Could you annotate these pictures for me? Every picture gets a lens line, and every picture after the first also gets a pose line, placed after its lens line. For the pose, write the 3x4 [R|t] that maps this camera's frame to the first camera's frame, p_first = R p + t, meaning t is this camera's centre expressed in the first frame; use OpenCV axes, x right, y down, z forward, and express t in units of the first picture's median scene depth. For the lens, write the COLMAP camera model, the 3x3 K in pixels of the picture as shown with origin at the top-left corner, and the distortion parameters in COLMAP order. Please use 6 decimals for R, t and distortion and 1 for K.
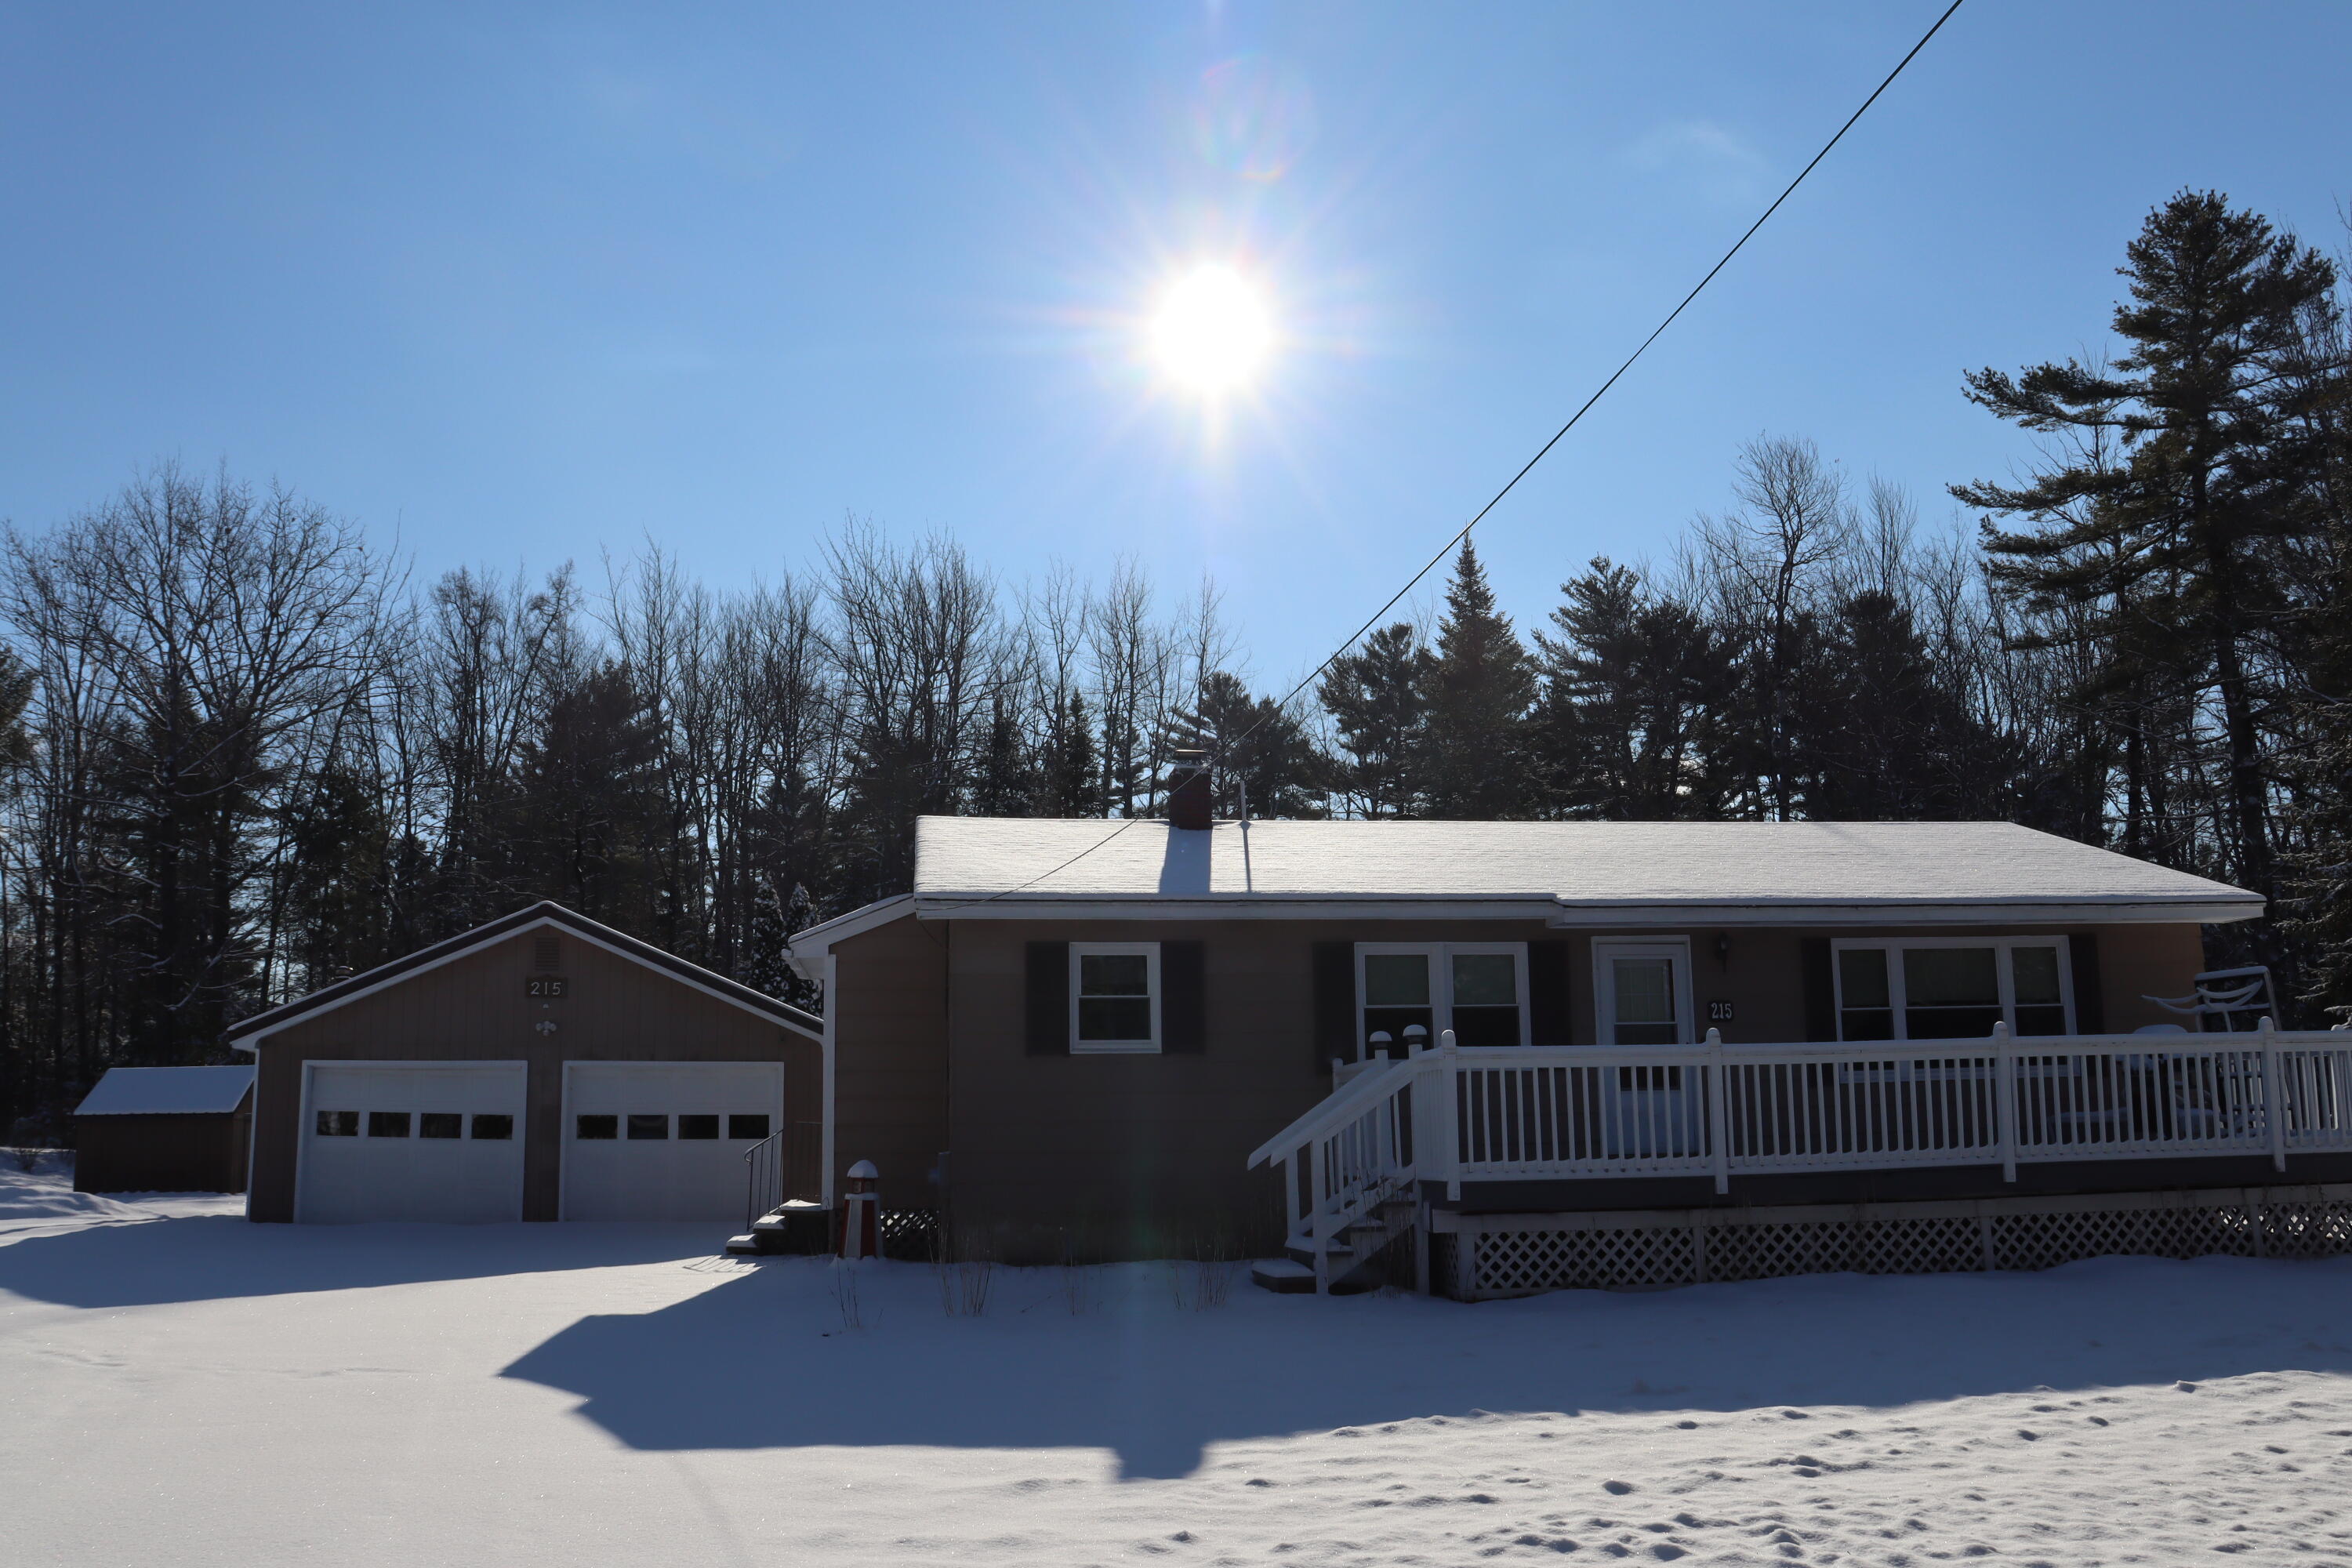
lens RADIAL K [[1974.3, 0, 1176.0], [0, 1974.3, 784.0], [0, 0, 1]] dist [-0.179690, 0.185837]
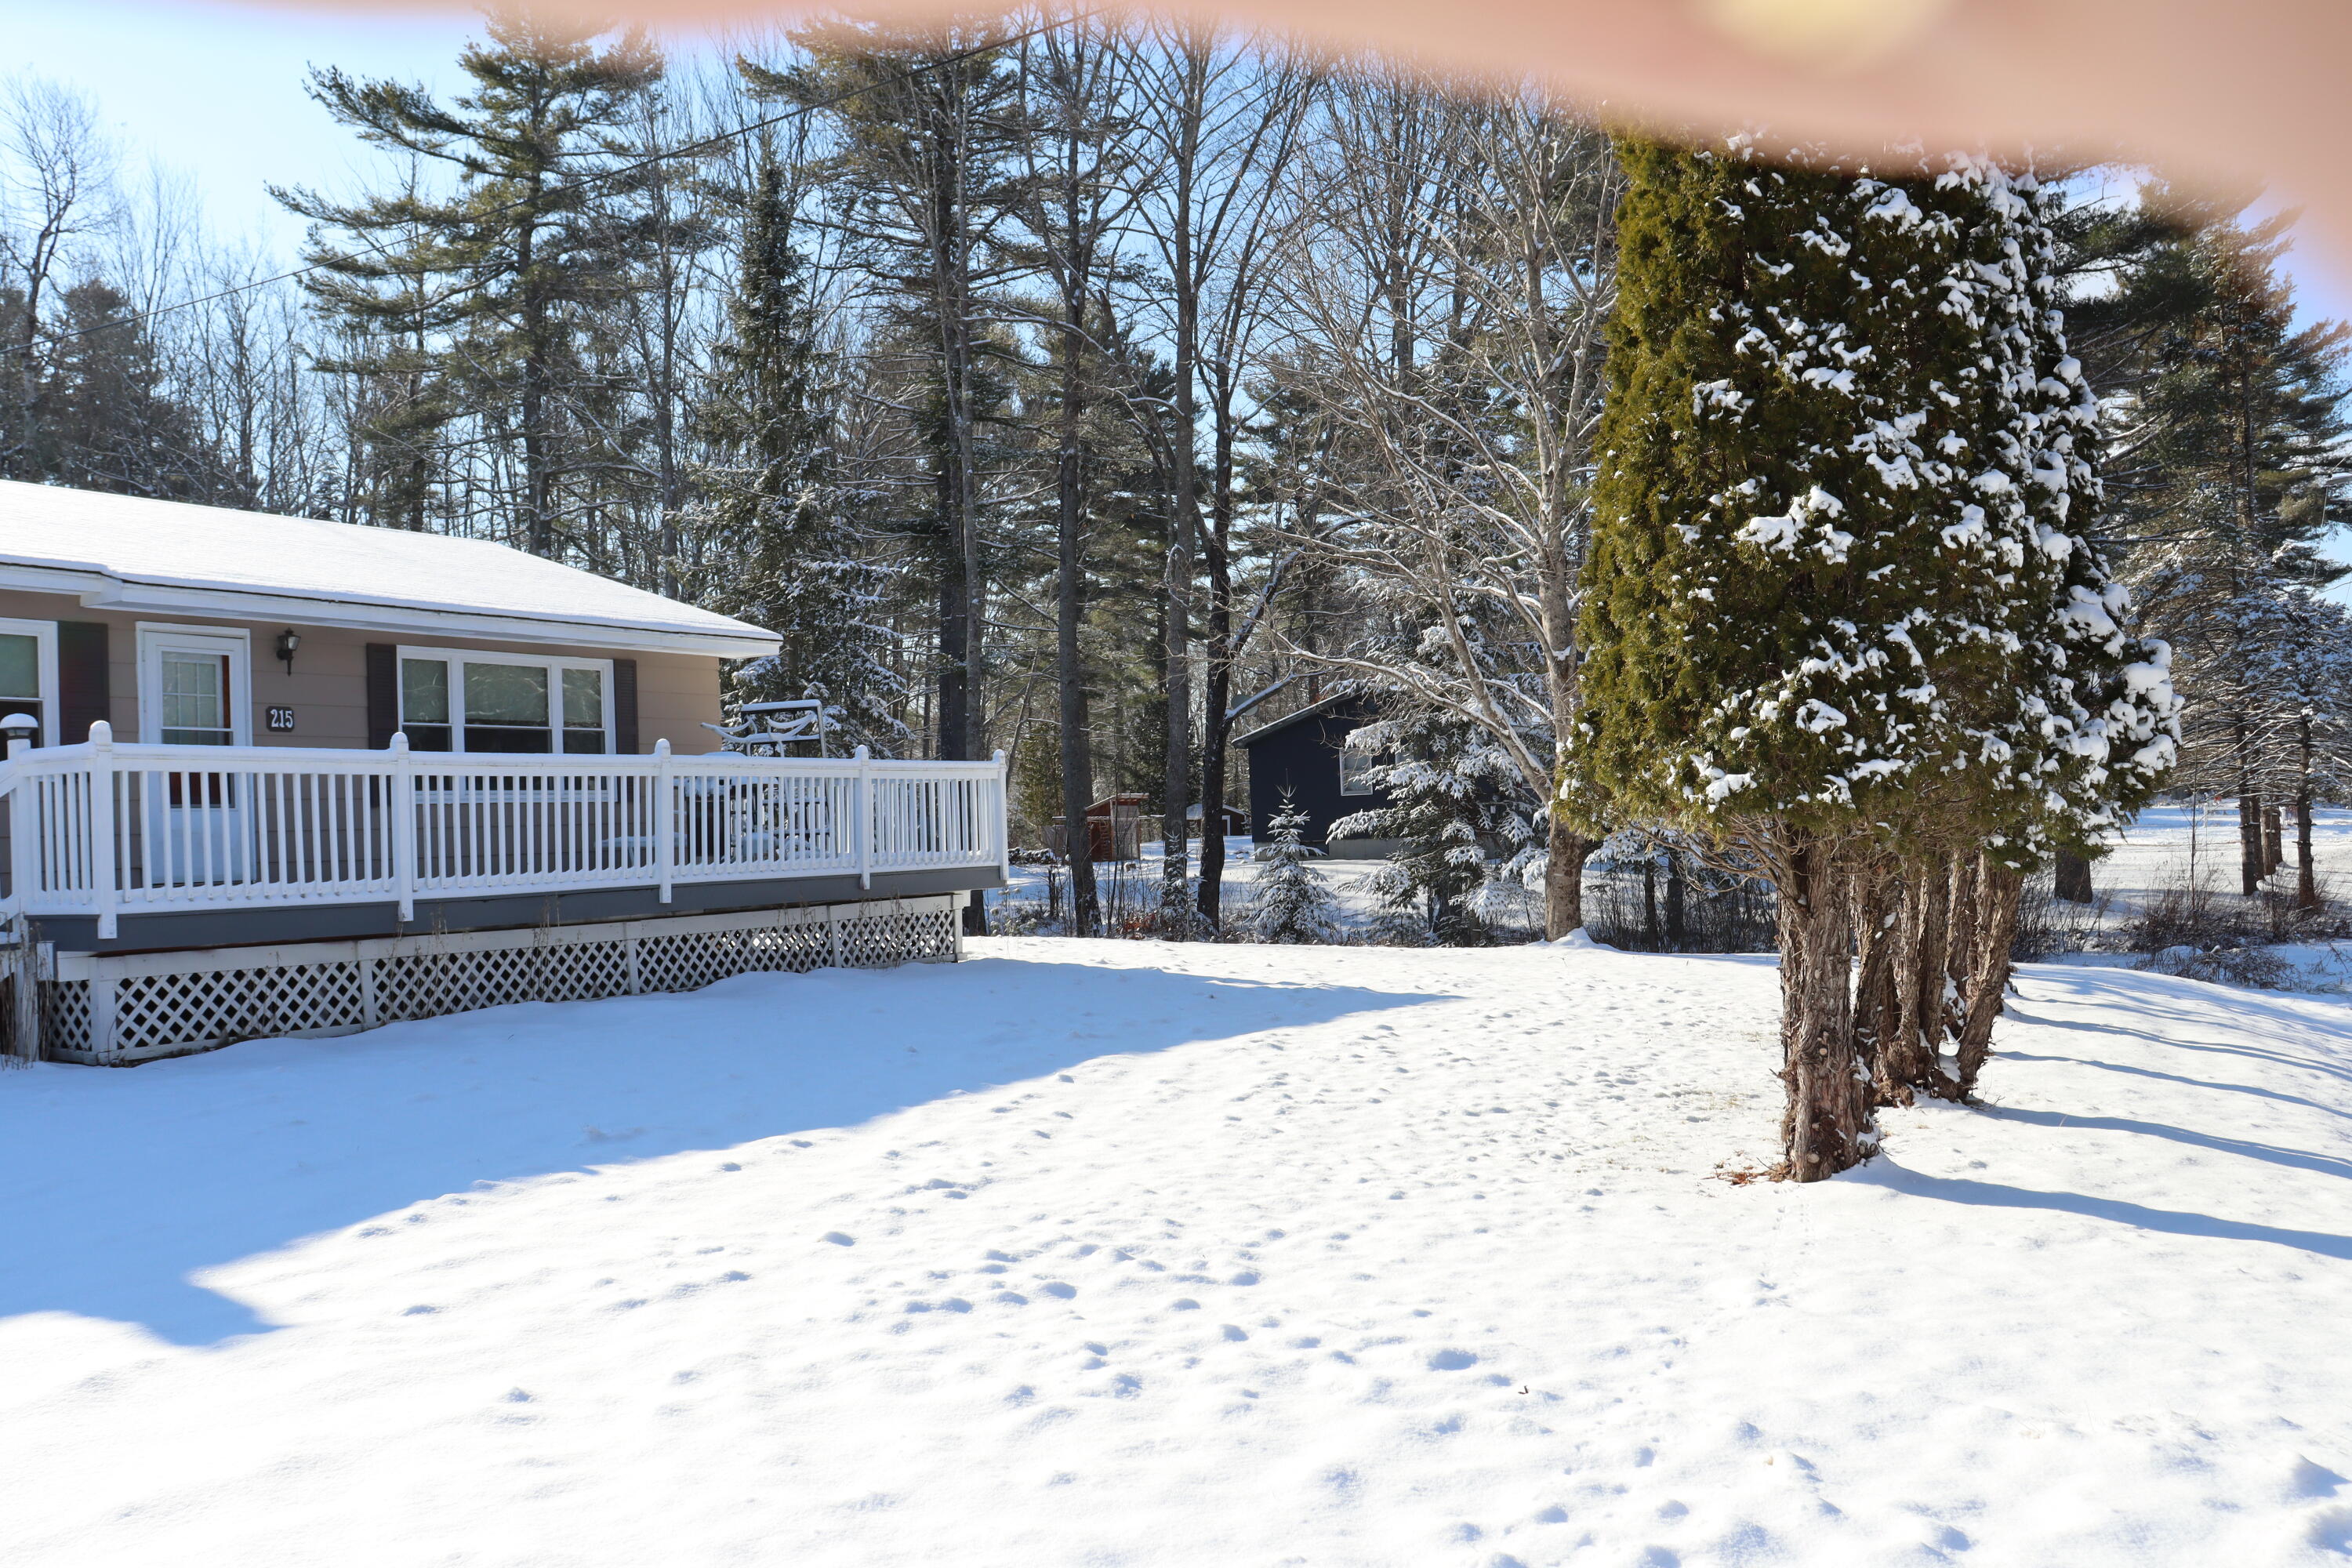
lens RADIAL K [[1974.3, 0, 1176.0], [0, 1974.3, 784.0], [0, 0, 1]] dist [-0.179690, 0.185837]
pose [[0.596247, 0.011949, 0.802712, -0.168724], [-0.116654, 0.990566, 0.071905, 0.037402], [-0.794281, -0.136512, 0.592016, 0.171864]]
